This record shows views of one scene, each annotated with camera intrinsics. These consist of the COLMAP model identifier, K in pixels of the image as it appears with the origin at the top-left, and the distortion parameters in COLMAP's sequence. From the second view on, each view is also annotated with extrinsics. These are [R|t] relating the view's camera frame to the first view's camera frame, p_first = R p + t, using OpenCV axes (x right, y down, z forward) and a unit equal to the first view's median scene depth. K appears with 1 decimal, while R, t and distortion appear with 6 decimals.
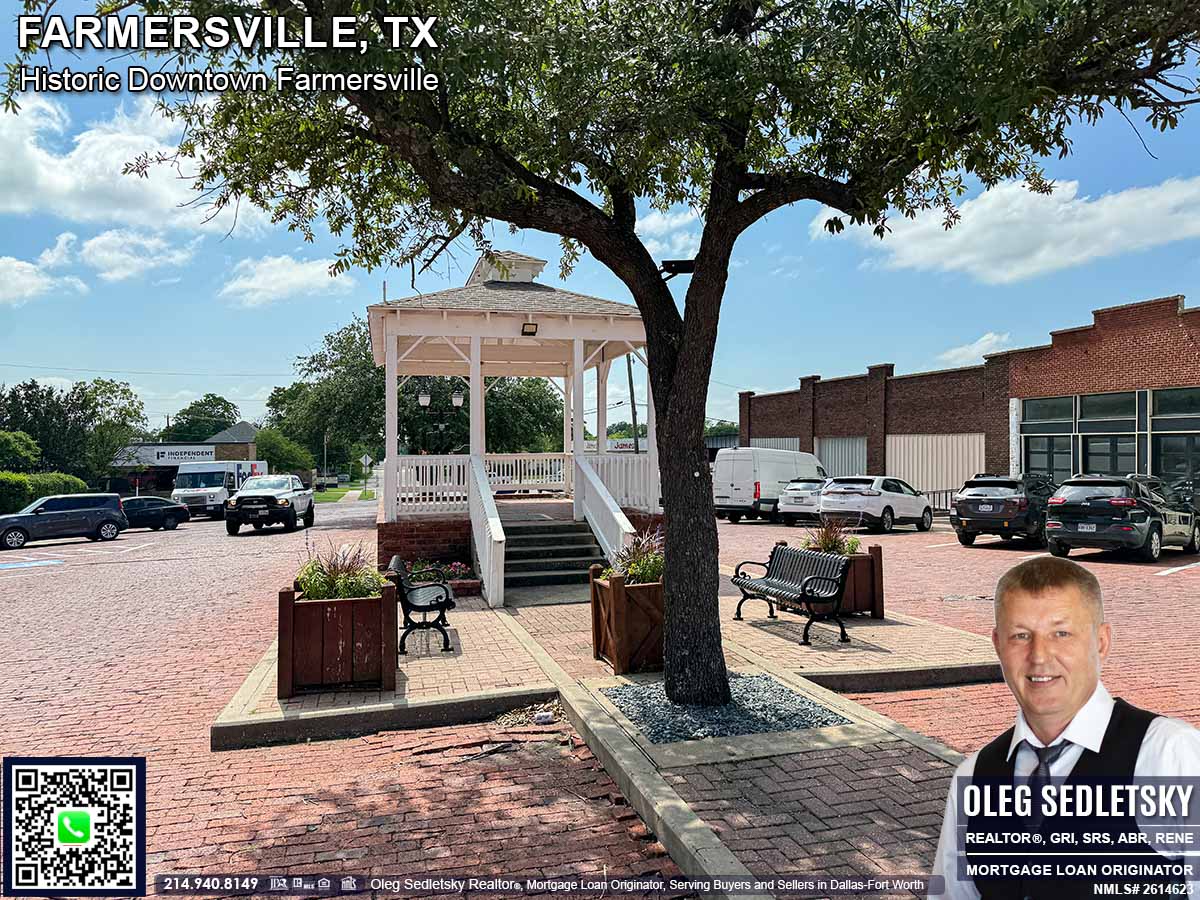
lens RADIAL K [[854.3, 0, 615.6], [0, 854.3, 427.5], [0, 0, 1]] dist [0.035936, -0.049724]
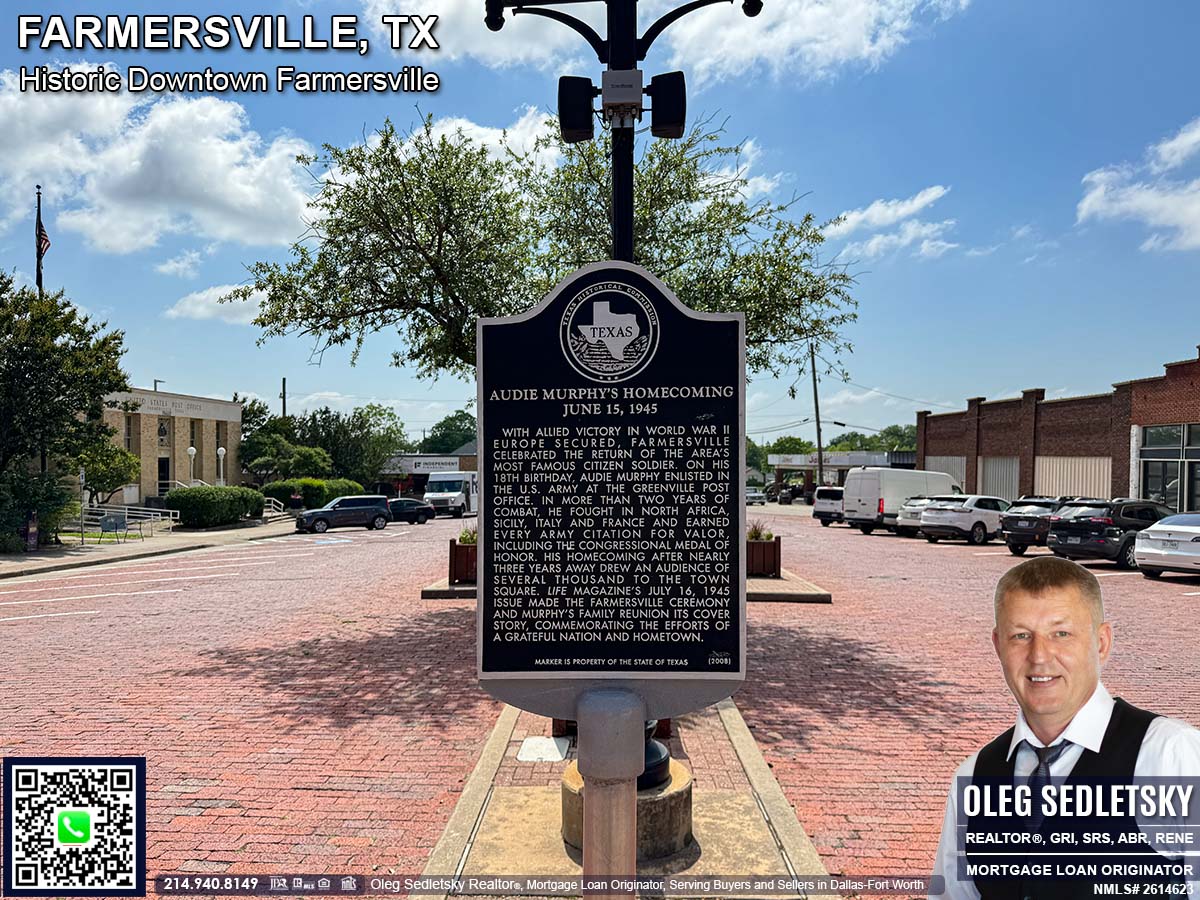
lens RADIAL K [[854.3, 0, 604.0], [0, 854.3, 454.4], [0, 0, 1]] dist [0.035936, -0.049724]
pose [[0.962616, 0.008162, -0.270745, 0.090763], [-0.002944, 0.999802, 0.019674, -0.012734], [0.270852, -0.018142, 0.962450, -0.158719]]
